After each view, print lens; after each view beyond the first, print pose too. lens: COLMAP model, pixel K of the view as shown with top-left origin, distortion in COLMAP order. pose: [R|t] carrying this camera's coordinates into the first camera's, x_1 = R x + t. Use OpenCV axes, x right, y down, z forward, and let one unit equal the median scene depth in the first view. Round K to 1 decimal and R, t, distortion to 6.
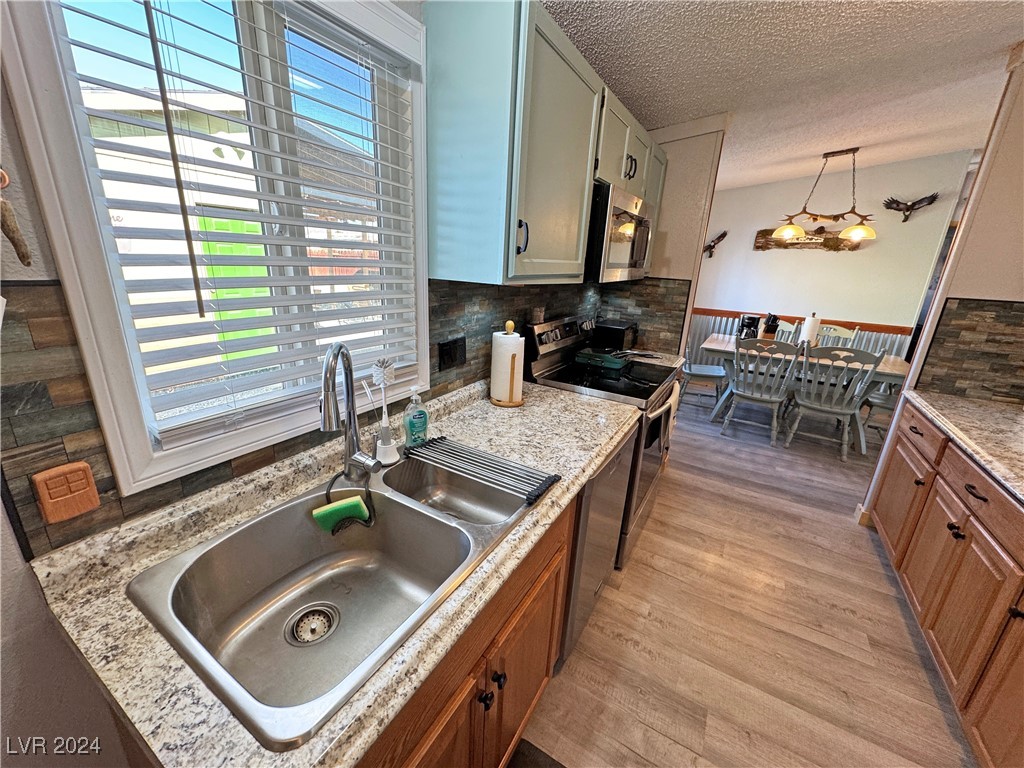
lens RADIAL K [[407.1, 0, 512.4], [0, 407.1, 383.4], [0, 0, 1]] dist [-0.002771, 0.000524]
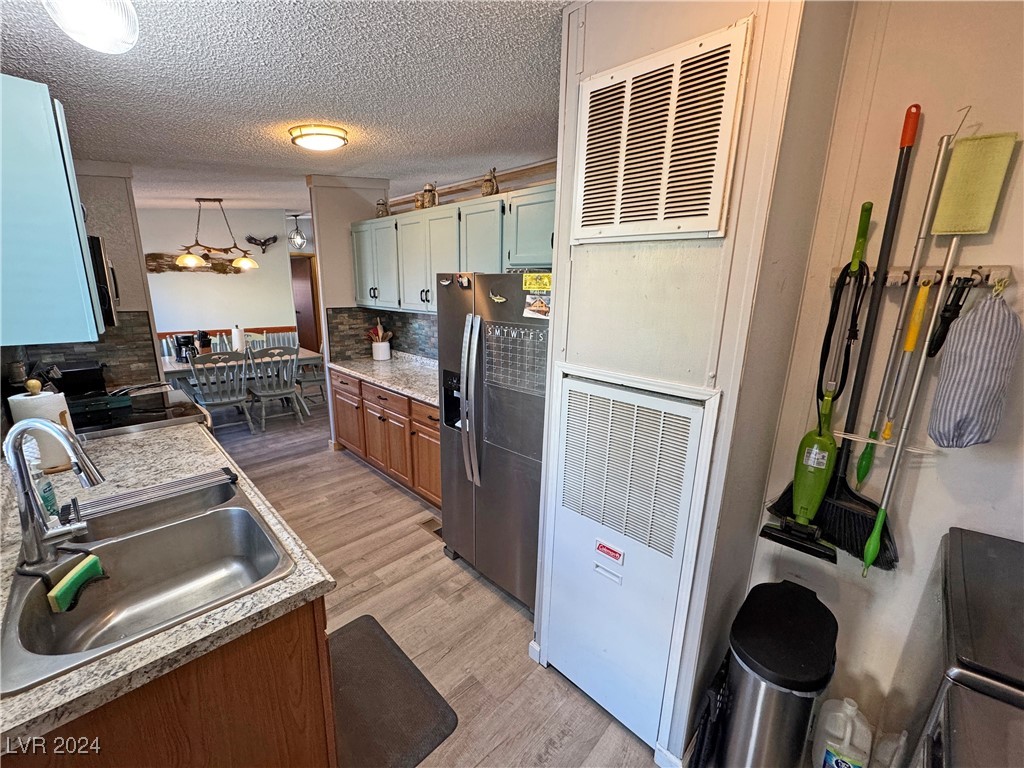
lens RADIAL K [[407.1, 0, 513.3], [0, 407.1, 383.5], [0, 0, 1]] dist [-0.002771, 0.000524]
pose [[0.233150, -0.262023, 0.936475, -0.584555], [0.277602, 0.940875, 0.194141, -0.024333], [-0.931975, 0.214703, 0.292104, -0.248385]]
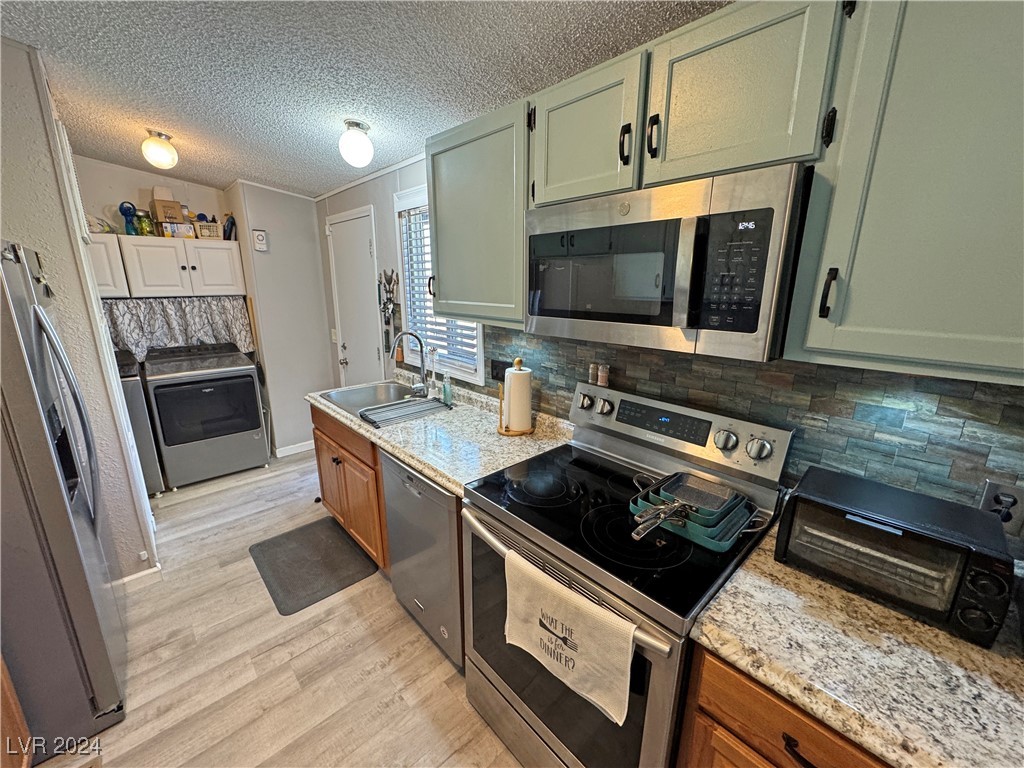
lens RADIAL K [[407.1, 0, 516.8], [0, 407.1, 384.7], [0, 0, 1]] dist [-0.002771, 0.000524]
pose [[-0.273742, 0.186129, -0.943622, 1.002039], [-0.304412, 0.913894, 0.268574, -0.367826], [0.912359, 0.360770, -0.193511, 1.195974]]
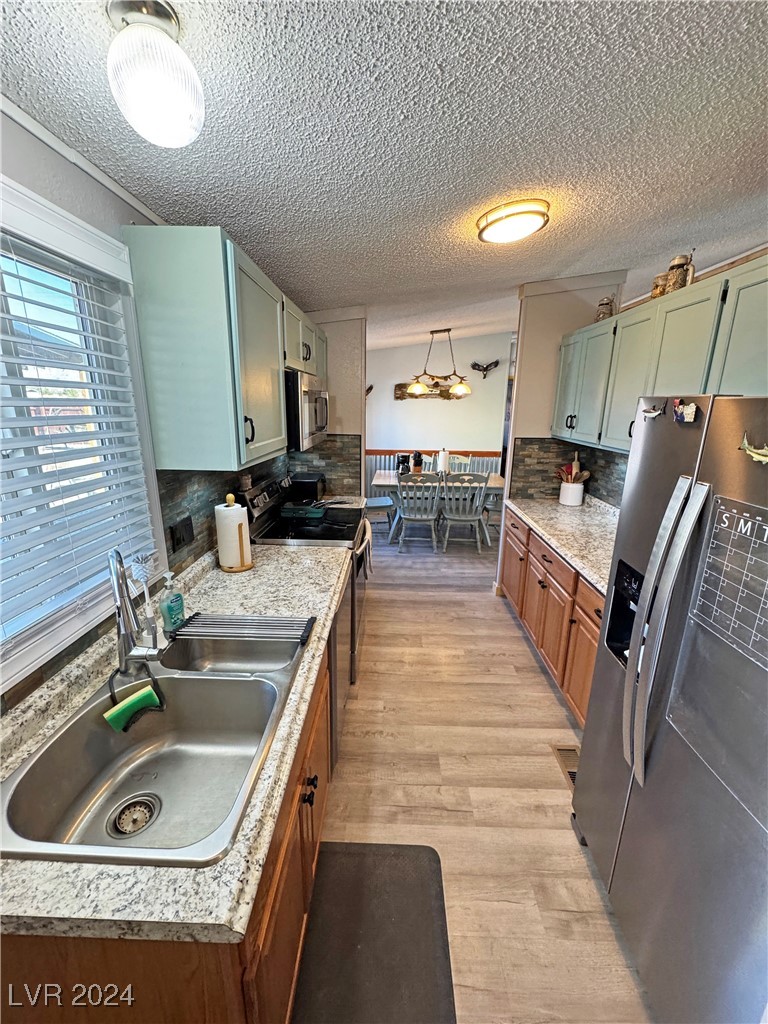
lens RADIAL K [[407.1, 0, 385.4], [0, 407.1, 512.0], [0, 0, 1]] dist [-0.002771, 0.000524]
pose [[0.871659, -0.158571, 0.463753, -0.152491], [0.169494, 0.985360, 0.018348, -0.053244], [-0.459873, 0.062610, 0.885775, -0.158823]]
